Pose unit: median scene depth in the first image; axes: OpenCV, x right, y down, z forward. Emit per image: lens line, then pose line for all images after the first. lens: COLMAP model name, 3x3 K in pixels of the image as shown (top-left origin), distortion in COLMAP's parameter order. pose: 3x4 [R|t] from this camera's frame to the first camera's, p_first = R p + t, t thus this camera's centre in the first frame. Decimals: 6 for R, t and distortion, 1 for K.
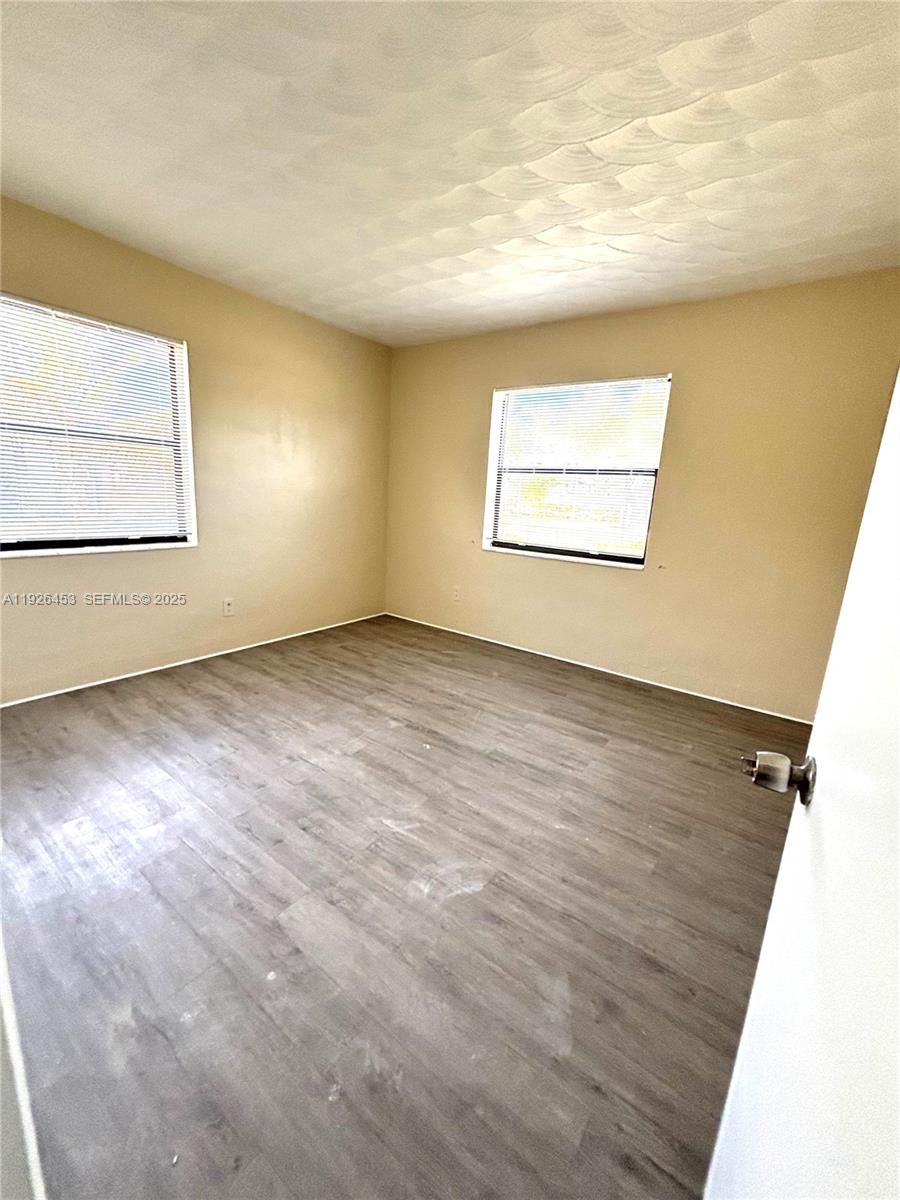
lens RADIAL K [[482.9, 0, 450.0], [0, 482.9, 600.0], [0, 0, 1]] dist [0.014145, -0.007653]
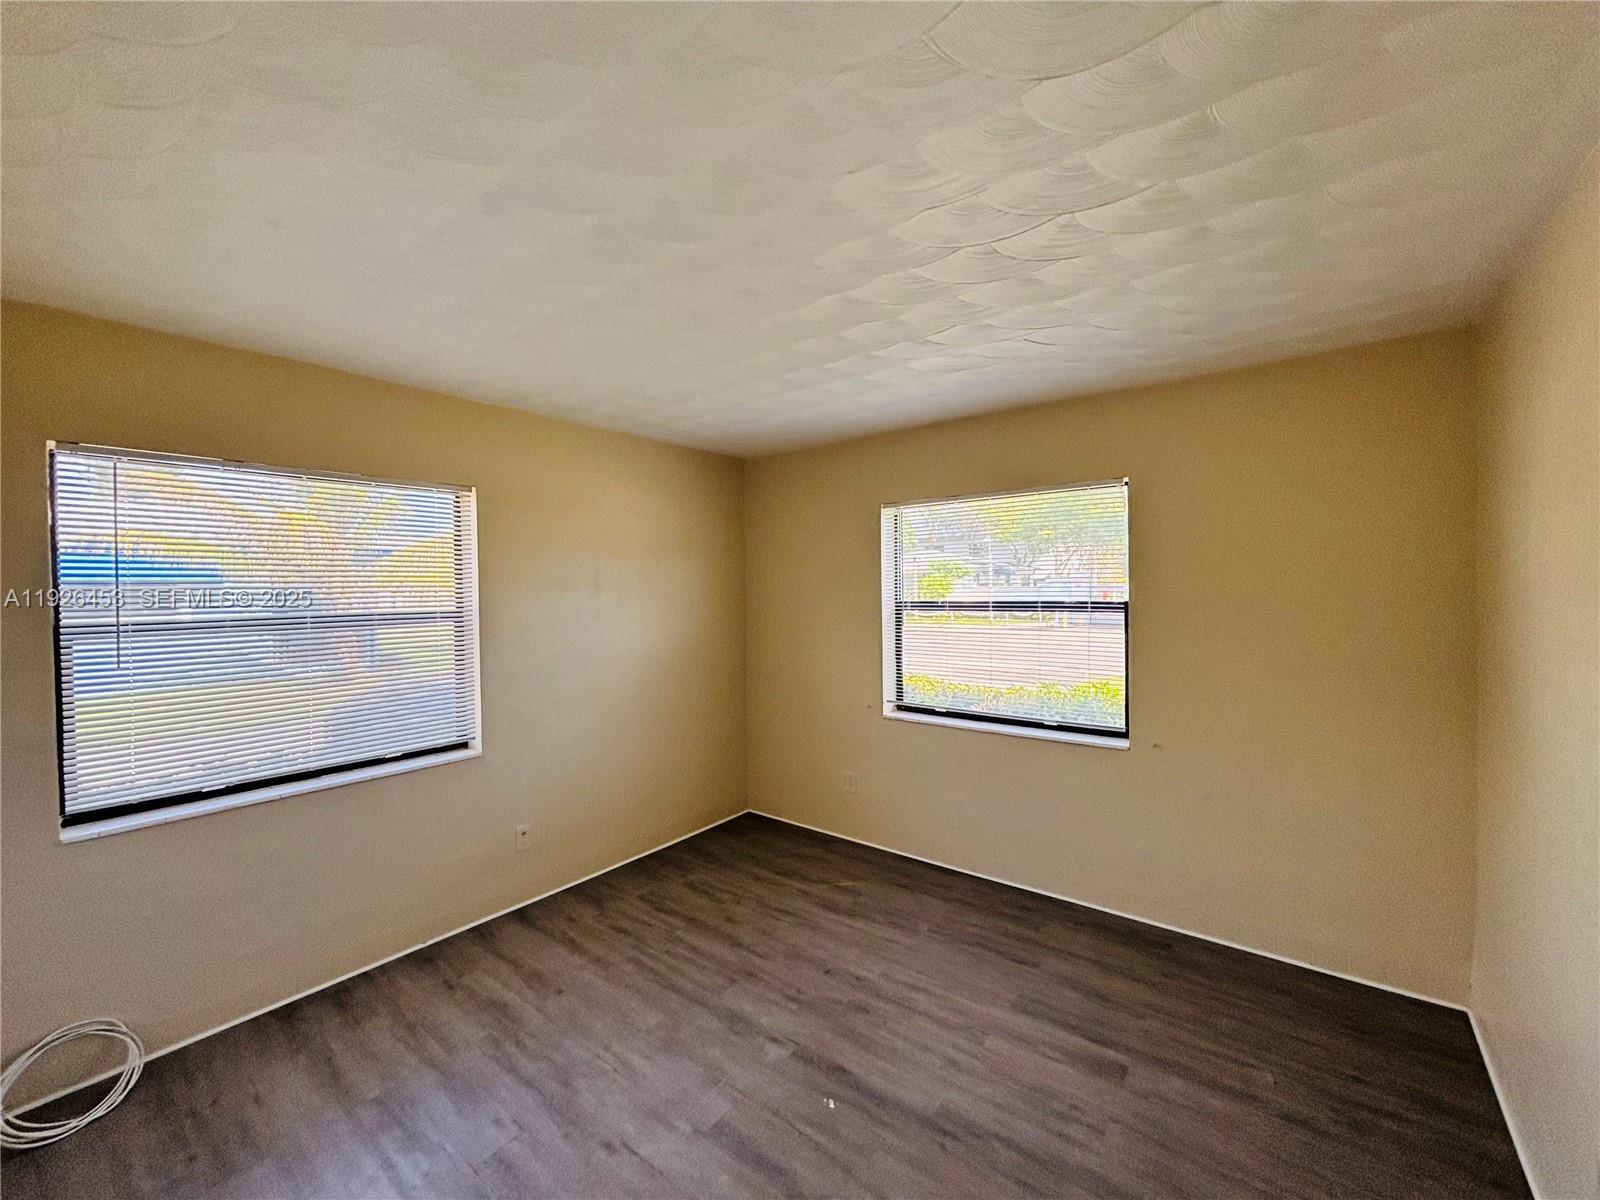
lens RADIAL K [[648.4, 0, 798.0], [0, 648.4, 600.8], [0, 0, 1]] dist [0.009513, 0.000202]
pose [[0.997120, -0.064944, -0.039175, -0.012200], [0.056082, 0.979072, -0.195632, -0.135445], [0.051060, 0.192872, 0.979895, 0.060963]]
